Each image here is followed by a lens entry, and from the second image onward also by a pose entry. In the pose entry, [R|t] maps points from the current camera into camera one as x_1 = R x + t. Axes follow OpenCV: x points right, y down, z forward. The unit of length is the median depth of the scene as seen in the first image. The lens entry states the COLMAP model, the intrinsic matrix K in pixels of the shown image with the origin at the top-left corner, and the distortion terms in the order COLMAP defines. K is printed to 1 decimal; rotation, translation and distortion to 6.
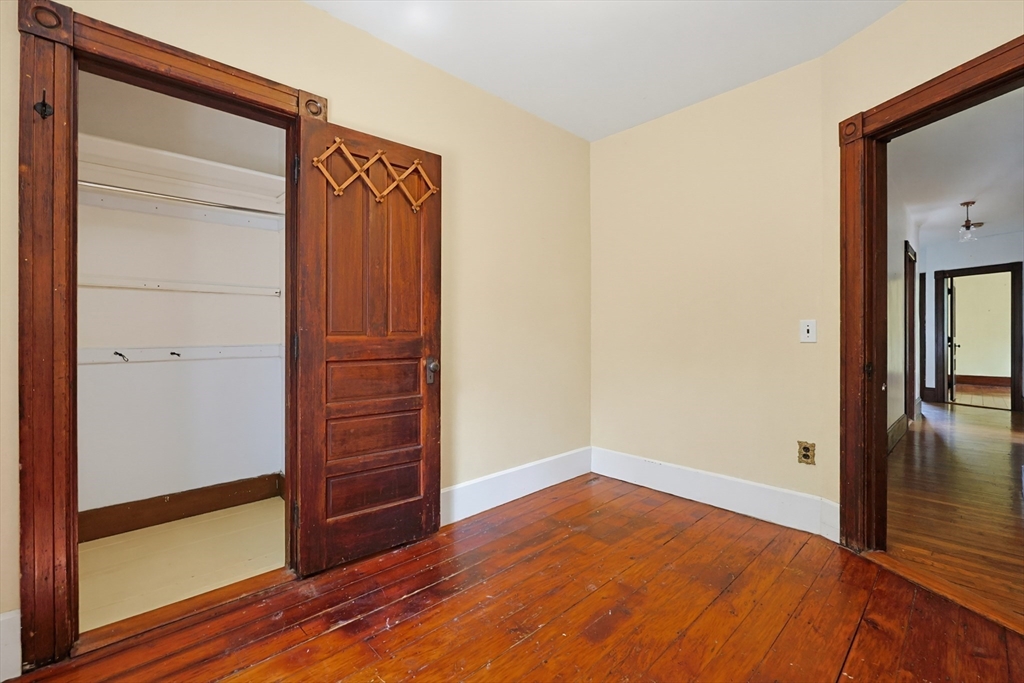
lens RADIAL K [[452.6, 0, 527.0], [0, 452.6, 333.5], [0, 0, 1]] dist [-0.003619, -0.000601]
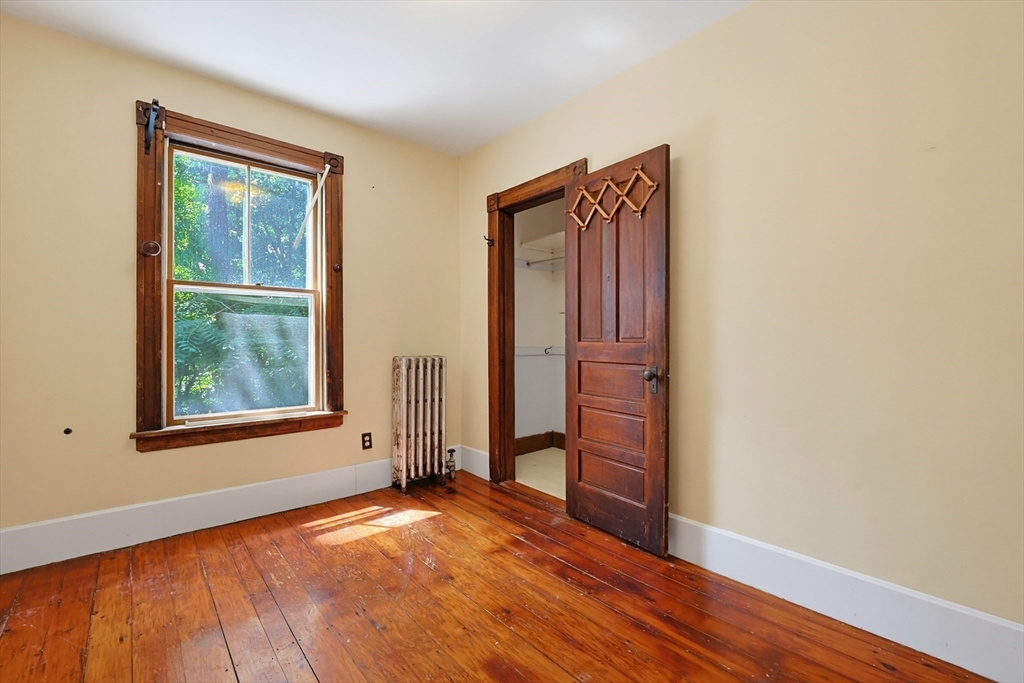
lens RADIAL K [[442.6, 0, 516.7], [0, 442.6, 338.3], [0, 0, 1]] dist [-0.001952, -0.000149]
pose [[-0.055807, 0.000344, -0.998442, 0.841704], [-0.009718, 0.999952, 0.000887, -0.001818], [0.998394, 0.009753, -0.055801, 0.880103]]
